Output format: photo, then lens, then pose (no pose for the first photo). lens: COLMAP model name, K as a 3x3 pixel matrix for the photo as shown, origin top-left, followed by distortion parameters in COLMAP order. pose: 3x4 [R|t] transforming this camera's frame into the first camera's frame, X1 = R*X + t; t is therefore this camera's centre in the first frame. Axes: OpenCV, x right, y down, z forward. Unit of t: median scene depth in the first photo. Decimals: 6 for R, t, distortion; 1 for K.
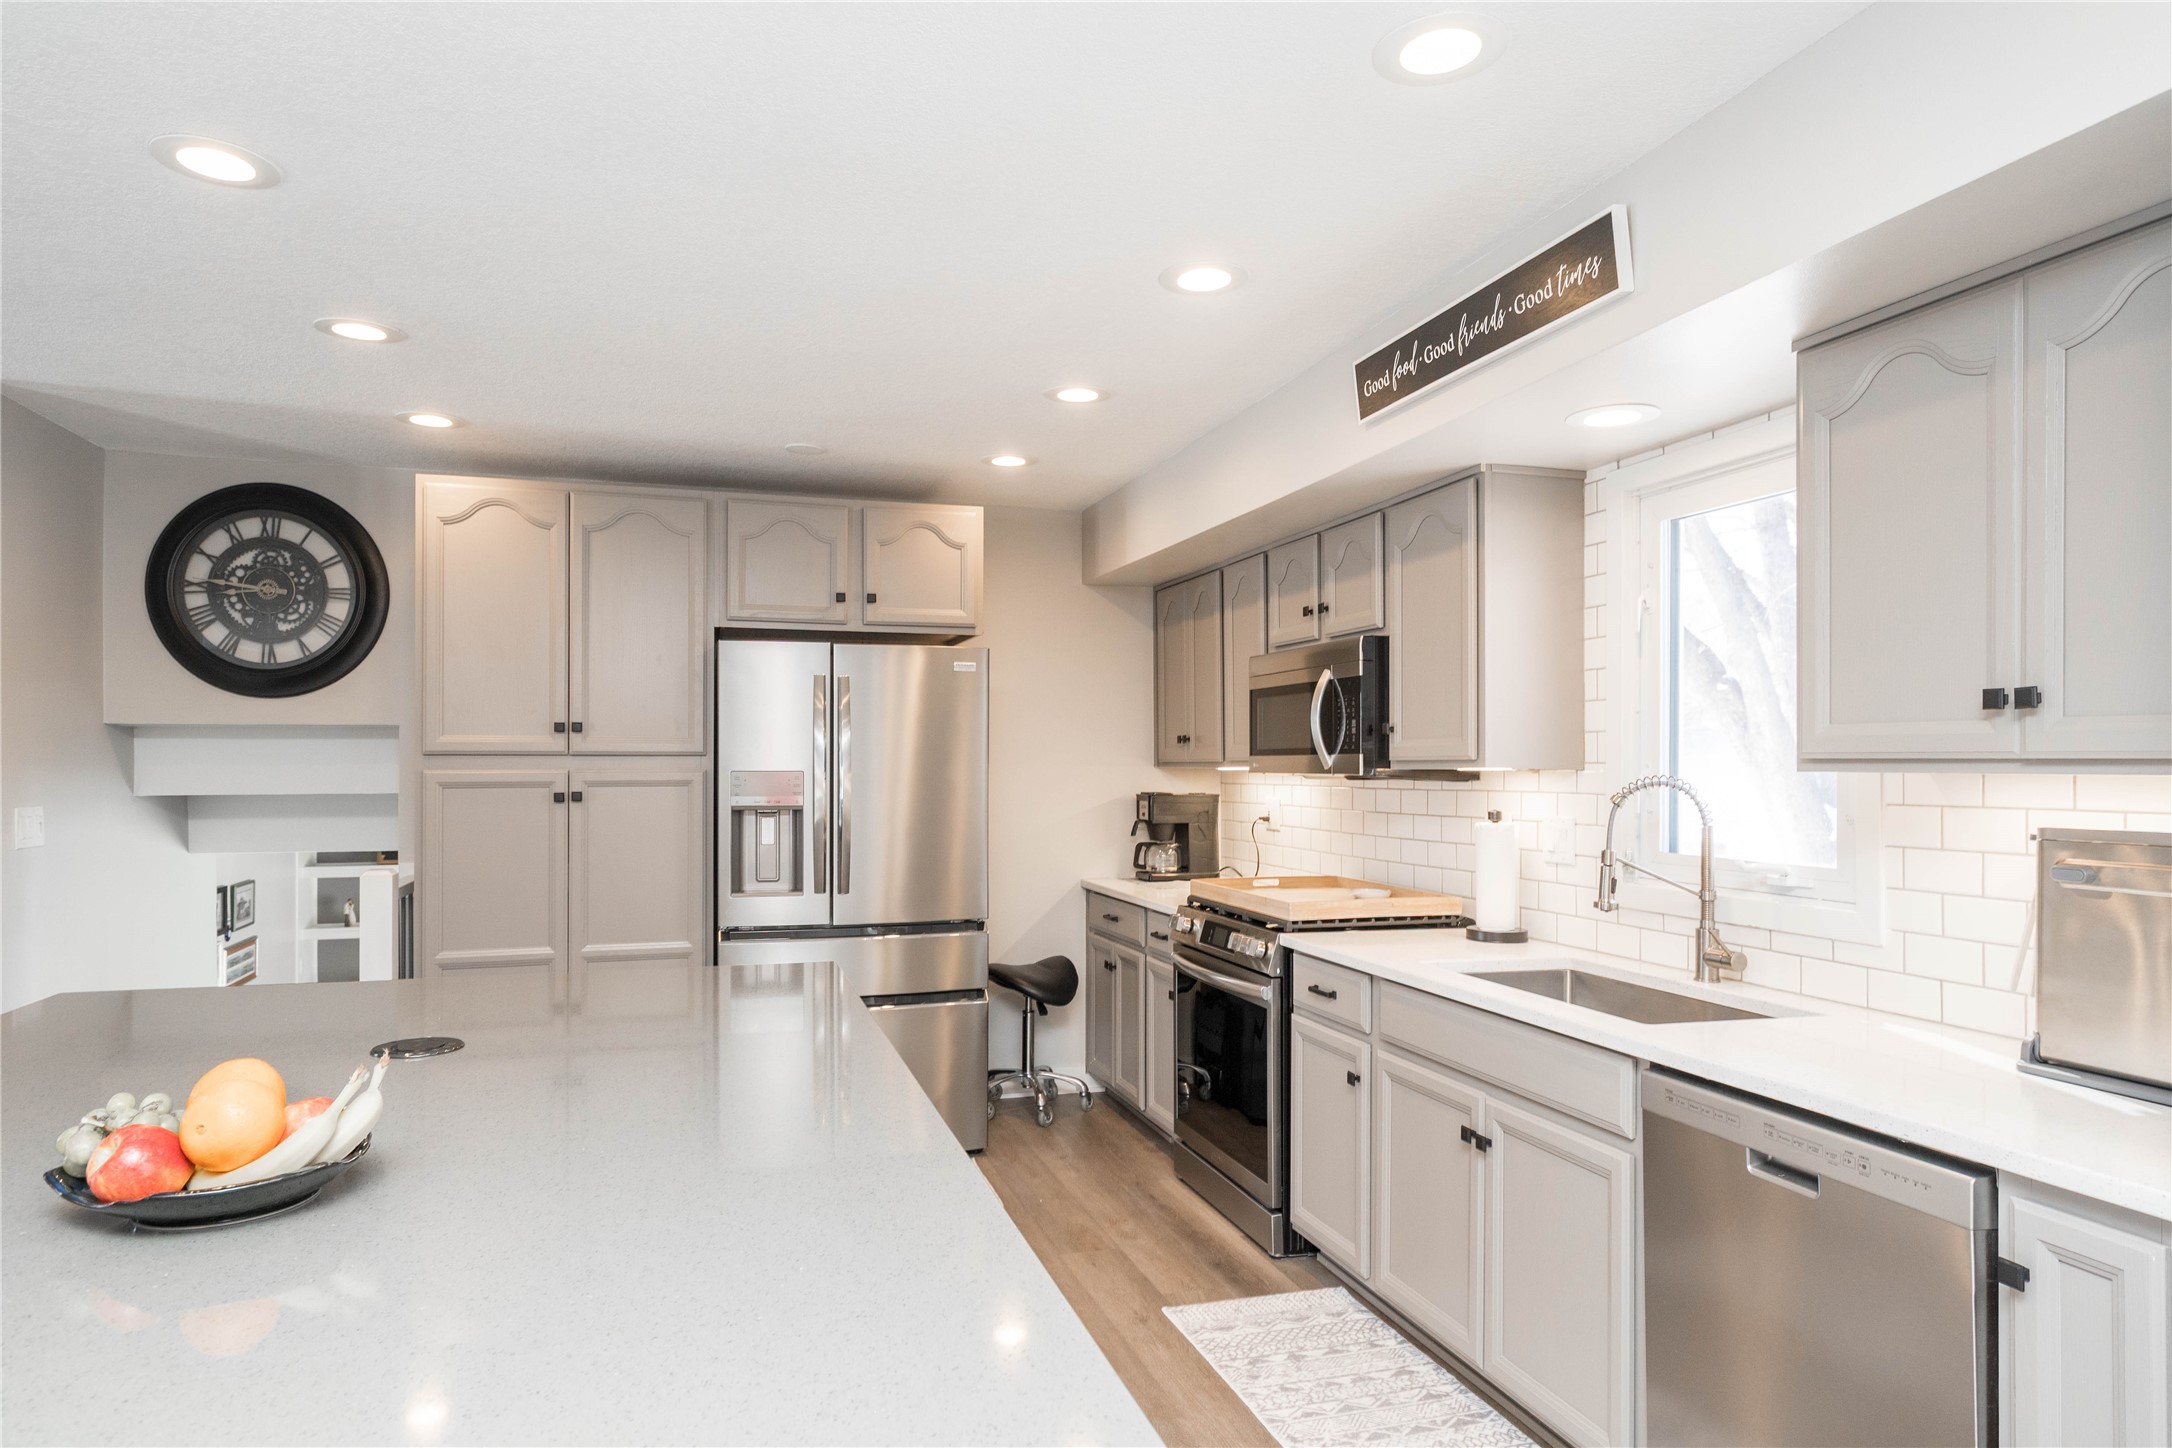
lens RADIAL K [[1283.6, 0, 1067.1], [0, 1283.6, 771.9], [0, 0, 1]] dist [0.000437, 0.003377]
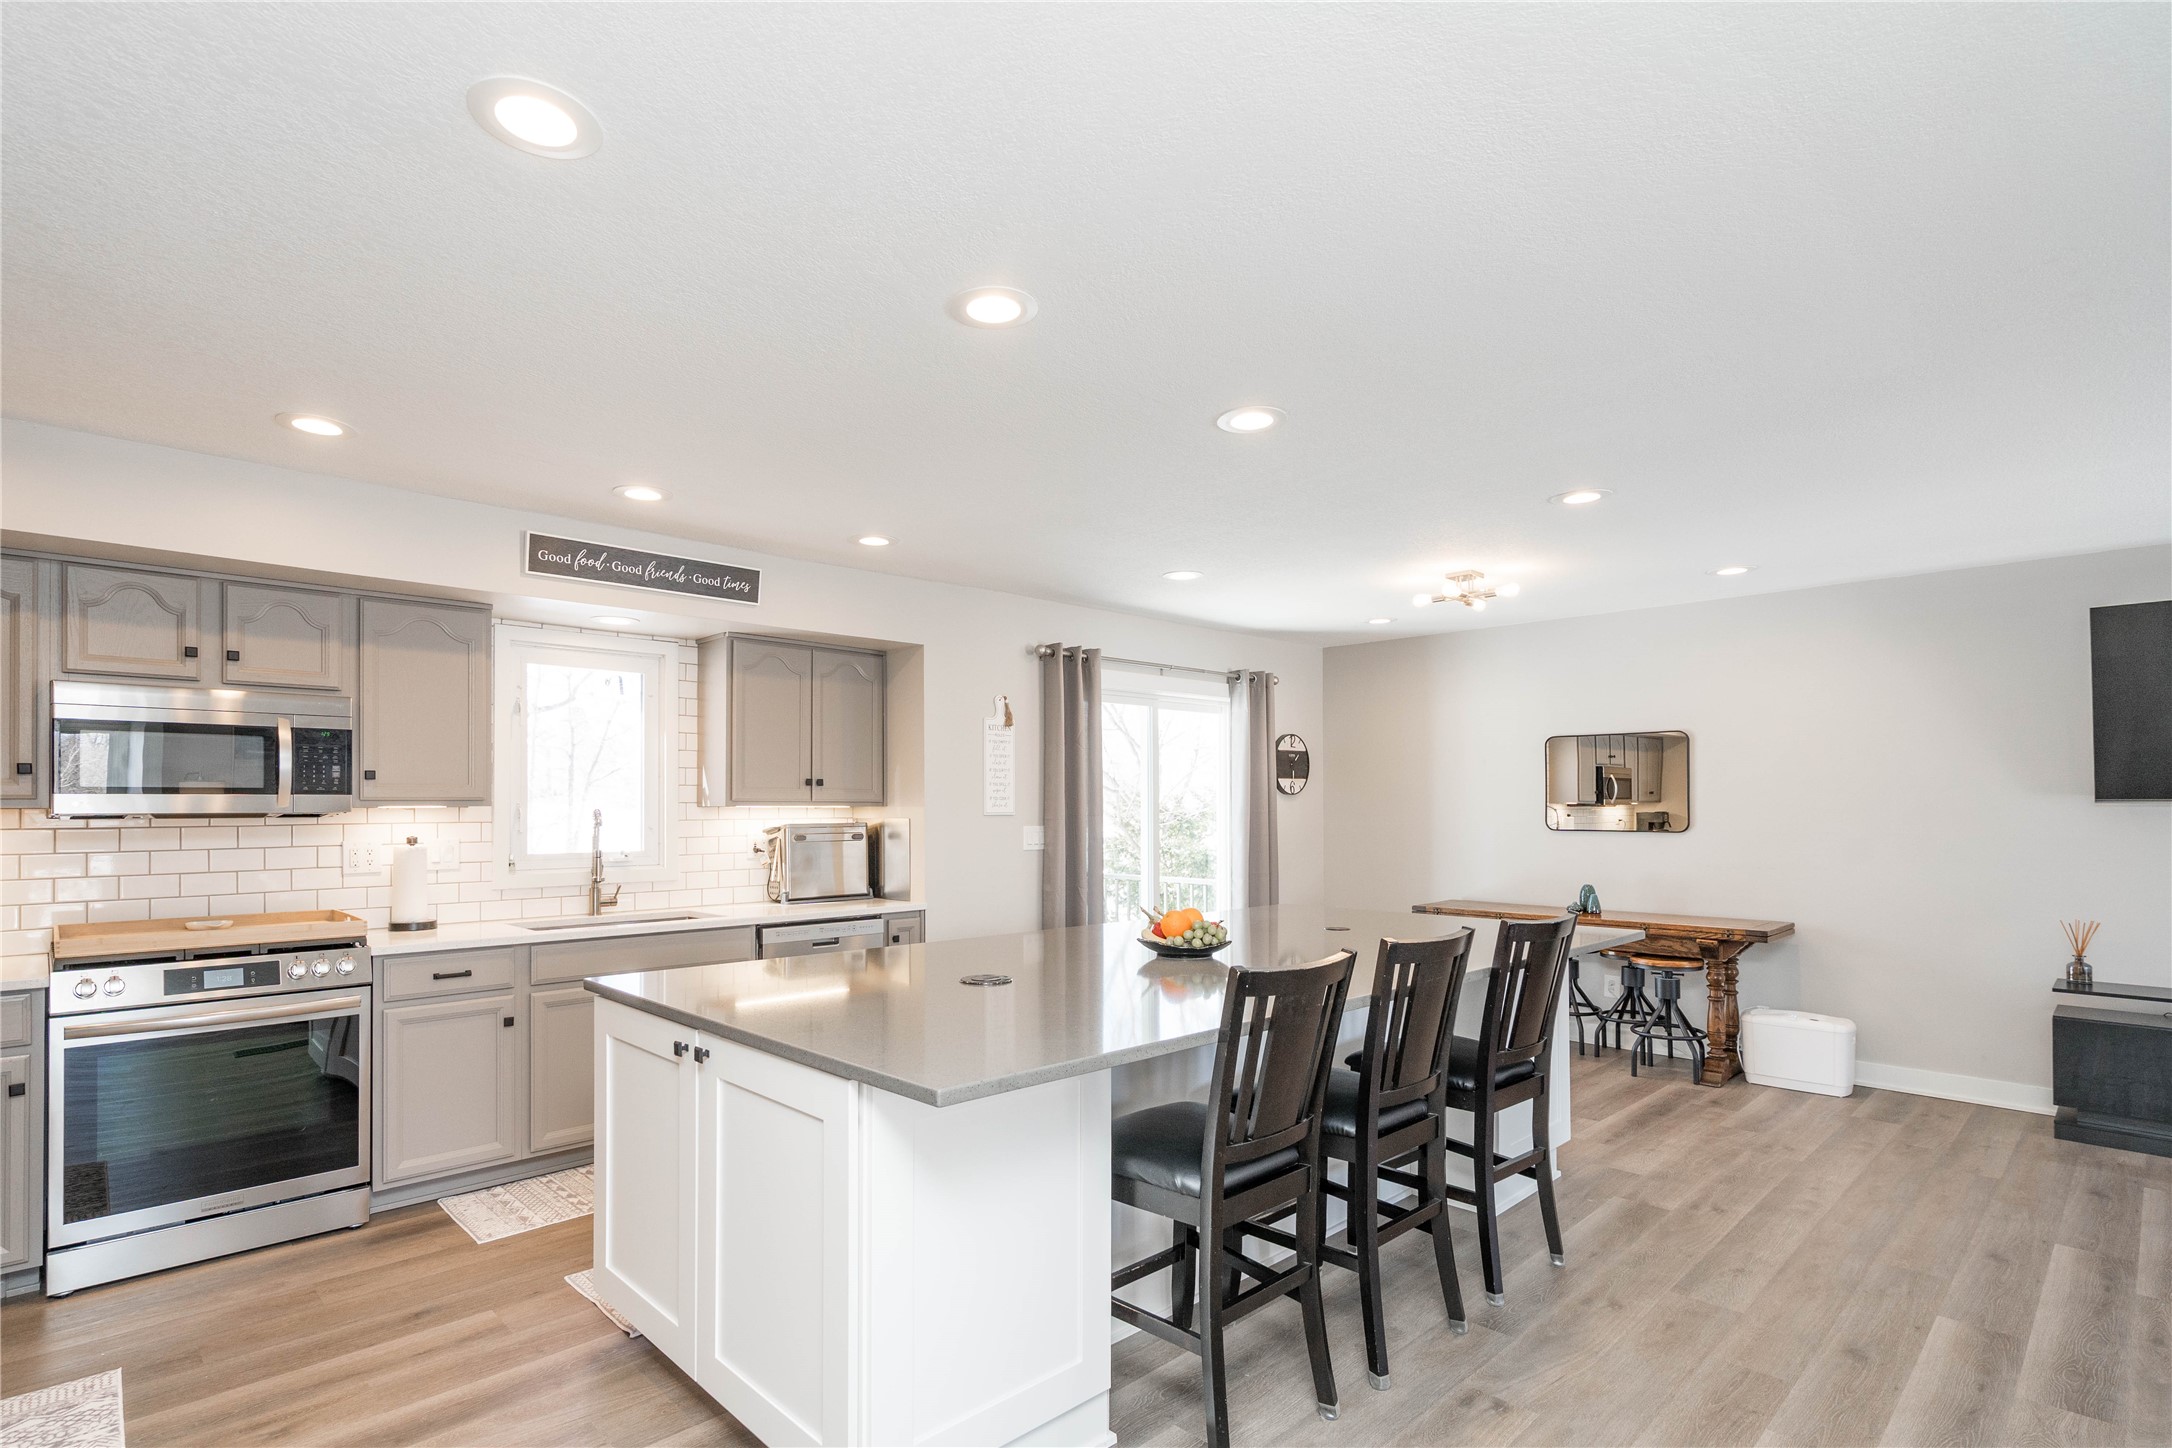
lens RADIAL K [[1114.0, 0, 1039.9], [0, 1114.0, 808.8], [0, 0, 1]] dist [0.003174, 0.003161]
pose [[-0.451096, -0.005193, 0.892460, -0.880425], [0.004710, 0.999955, 0.008199, -0.005633], [-0.892463, 0.007902, -0.451051, 0.783440]]
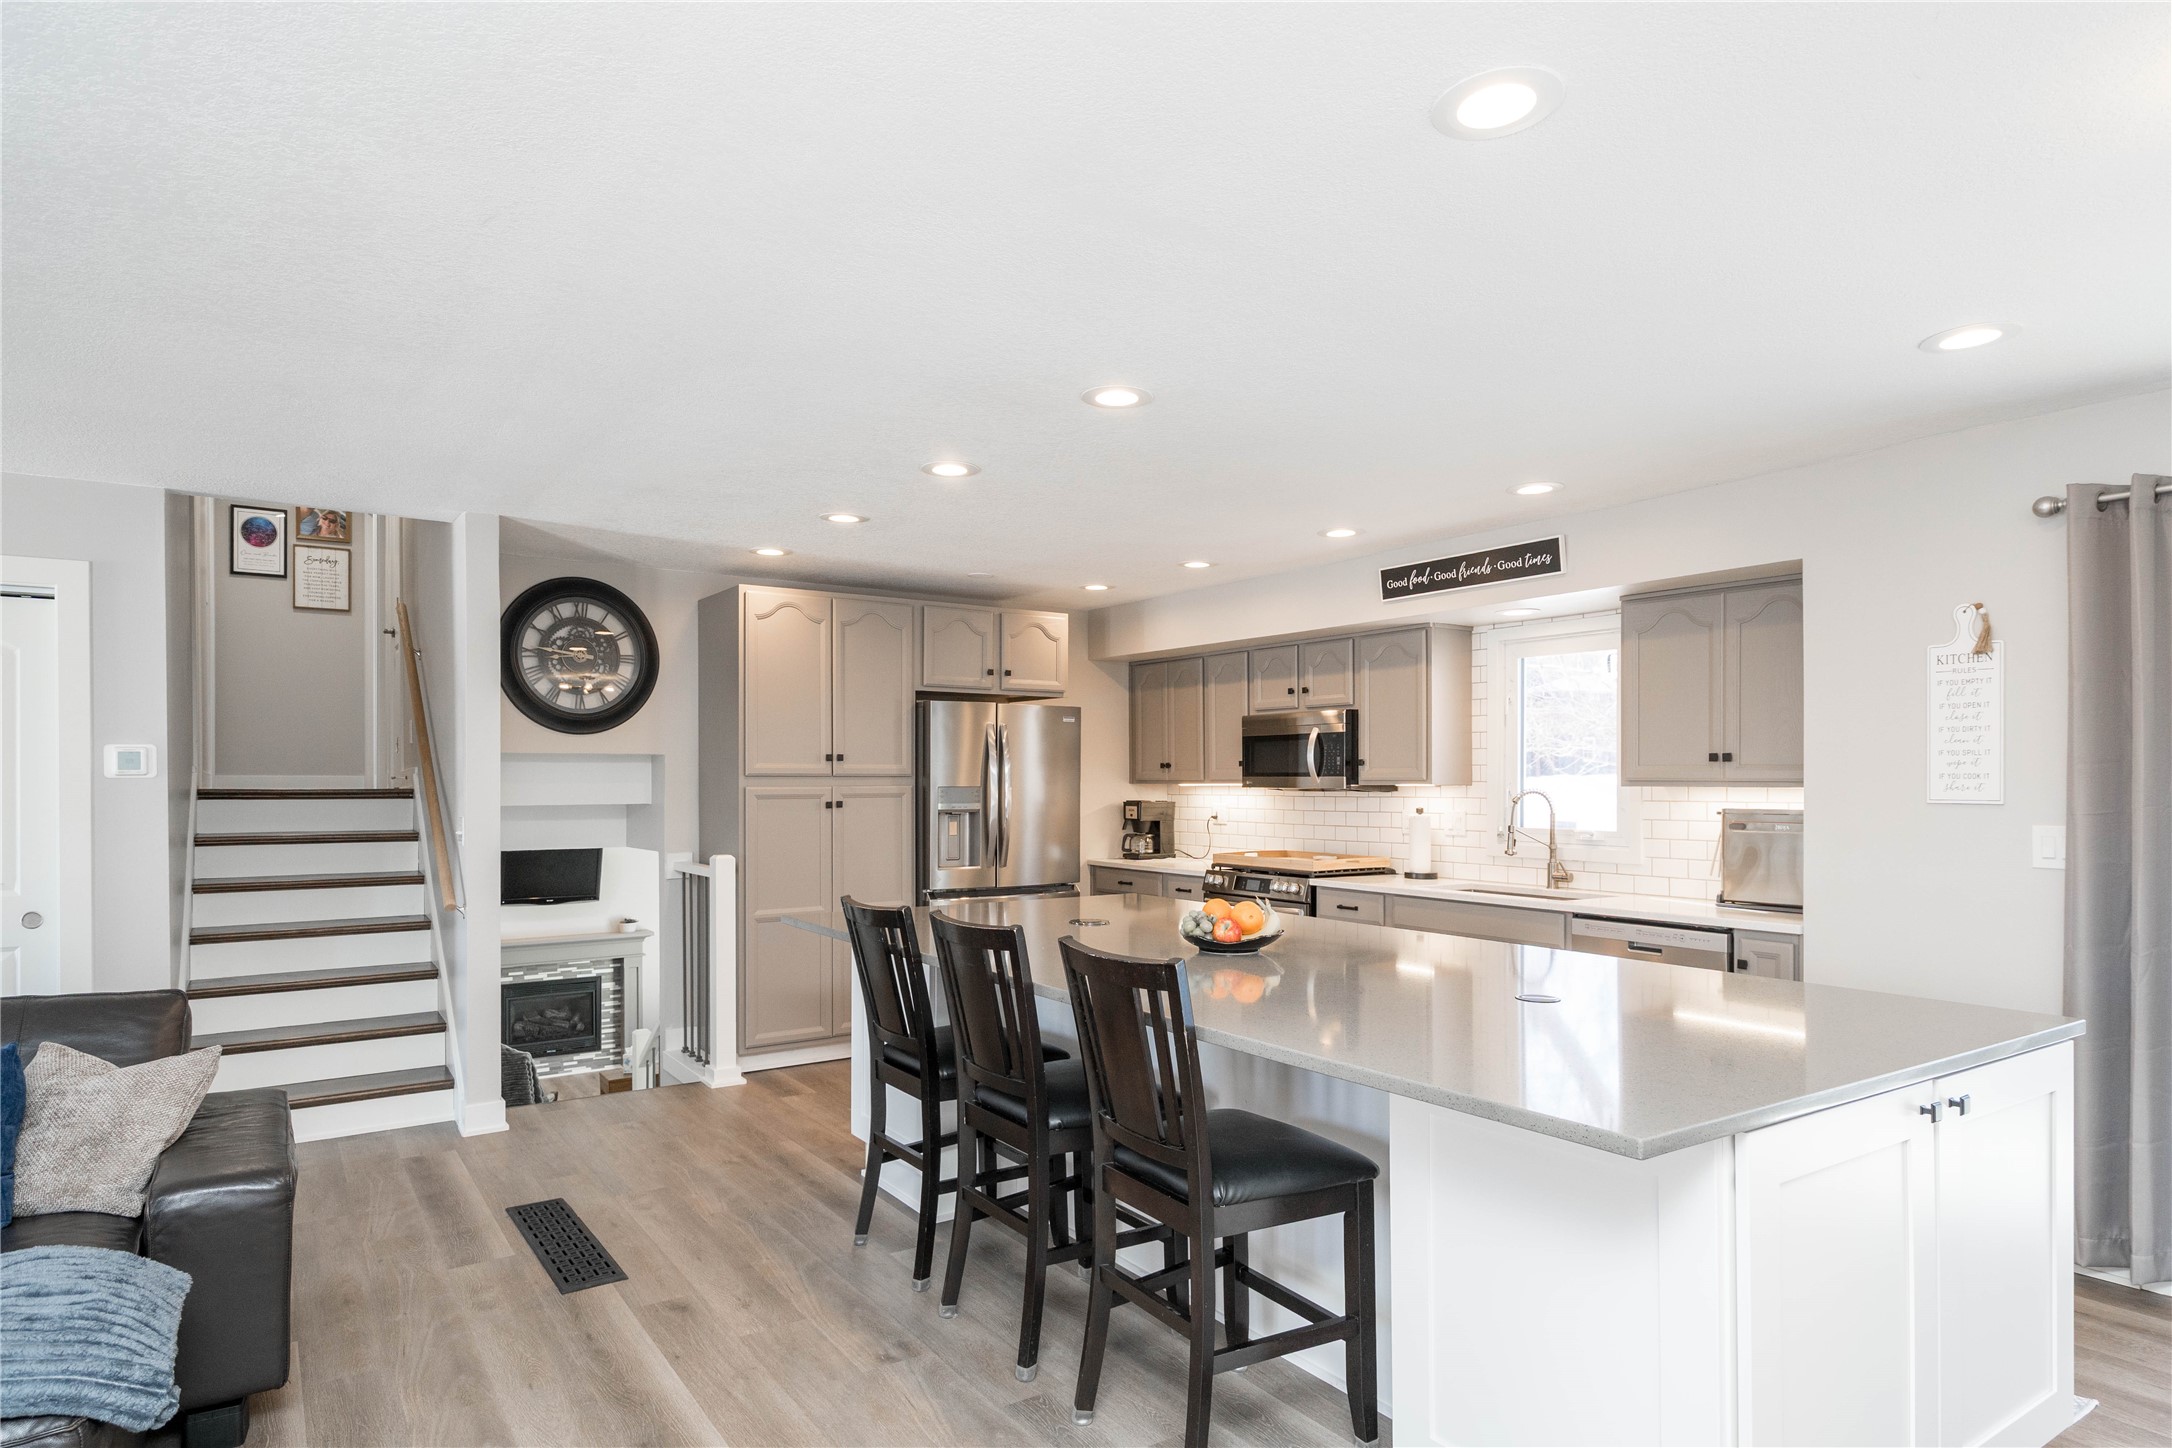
lens RADIAL K [[1210.9, 0, 1050.5], [0, 1210.9, 790.6], [0, 0, 1]] dist [0.008044, -0.000439]
pose [[0.957818, -0.003058, 0.287359, -0.556338], [0.002146, 0.999992, 0.003491, -0.000955], [-0.287367, -0.002728, 0.957817, -0.417887]]
